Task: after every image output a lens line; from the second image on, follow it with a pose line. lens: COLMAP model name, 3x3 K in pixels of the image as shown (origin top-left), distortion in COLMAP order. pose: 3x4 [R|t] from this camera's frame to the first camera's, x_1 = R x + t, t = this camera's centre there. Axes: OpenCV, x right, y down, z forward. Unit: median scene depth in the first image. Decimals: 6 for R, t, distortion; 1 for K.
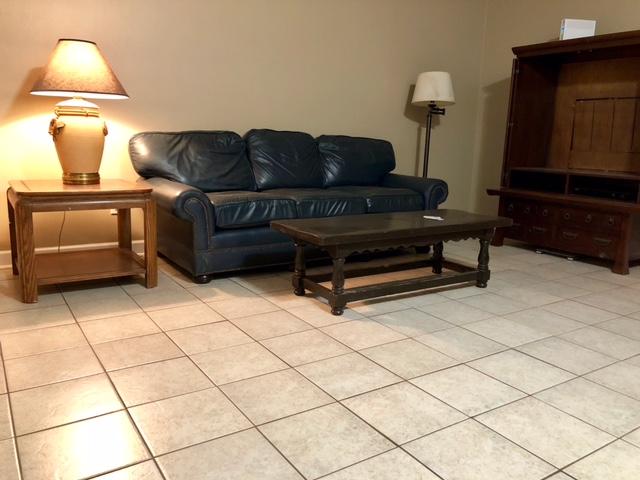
lens RADIAL K [[520.3, 0, 322.1], [0, 520.3, 238.3], [0, 0, 1]] dist [0.009639, -0.001976]
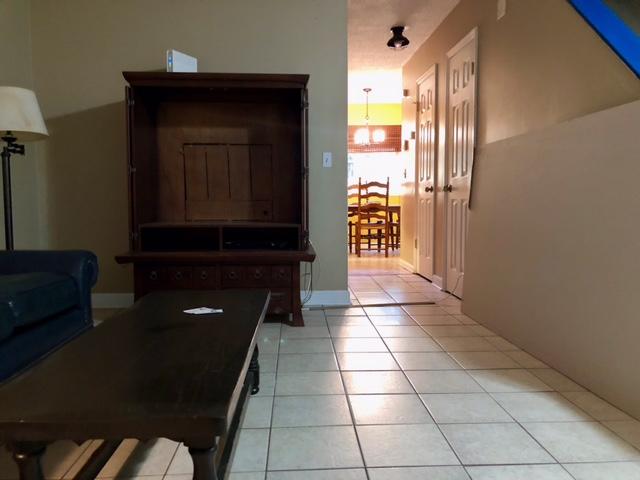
lens RADIAL K [[520.3, 0, 322.1], [0, 520.3, 238.3], [0, 0, 1]] dist [0.009639, -0.001976]
pose [[0.505753, -0.097352, 0.857168, -0.171015], [0.181906, 0.983306, 0.004349, -0.072645], [-0.843282, 0.153725, 0.515019, 0.390173]]
